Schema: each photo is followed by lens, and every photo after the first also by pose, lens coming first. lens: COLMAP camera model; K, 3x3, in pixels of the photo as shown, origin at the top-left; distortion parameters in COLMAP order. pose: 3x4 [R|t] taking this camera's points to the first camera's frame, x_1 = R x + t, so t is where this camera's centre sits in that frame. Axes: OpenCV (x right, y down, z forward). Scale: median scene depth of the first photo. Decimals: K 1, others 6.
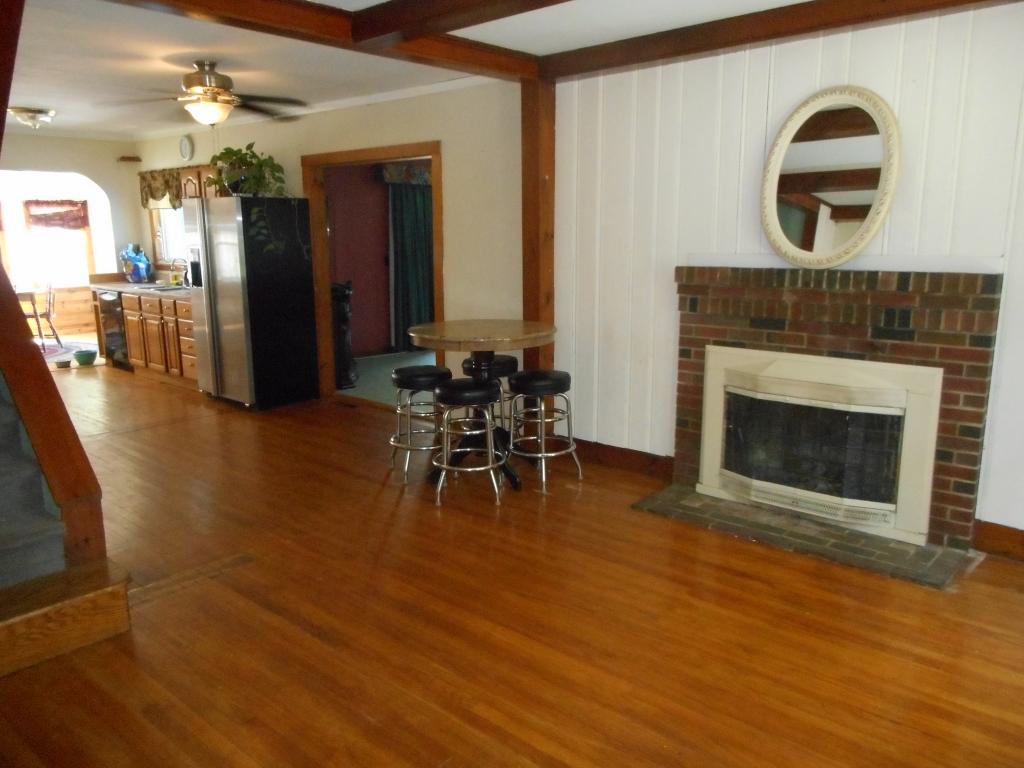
lens RADIAL K [[781.2, 0, 513.8], [0, 781.2, 395.4], [0, 0, 1]] dist [0.009266, 0.007951]
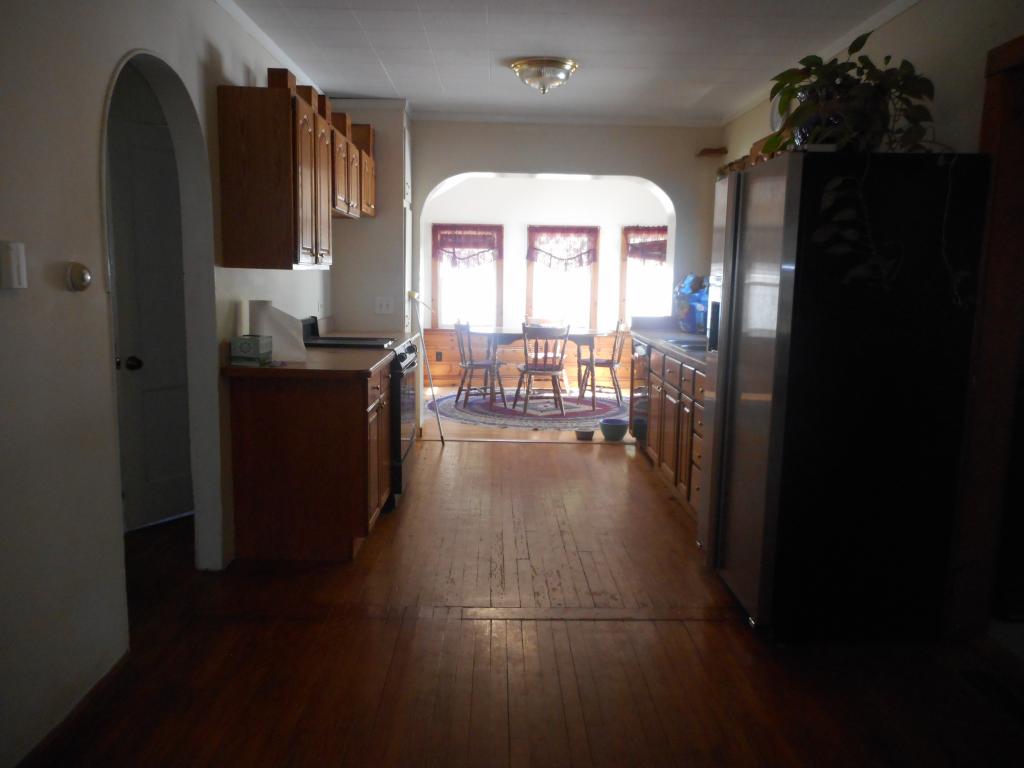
lens RADIAL K [[781.2, 0, 513.8], [0, 781.2, 395.4], [0, 0, 1]] dist [0.009266, 0.007951]
pose [[0.684858, 0.127082, -0.717509, -0.129481], [-0.171109, 0.985189, 0.011170, -0.096887], [0.708302, 0.115122, 0.696459, 0.575829]]
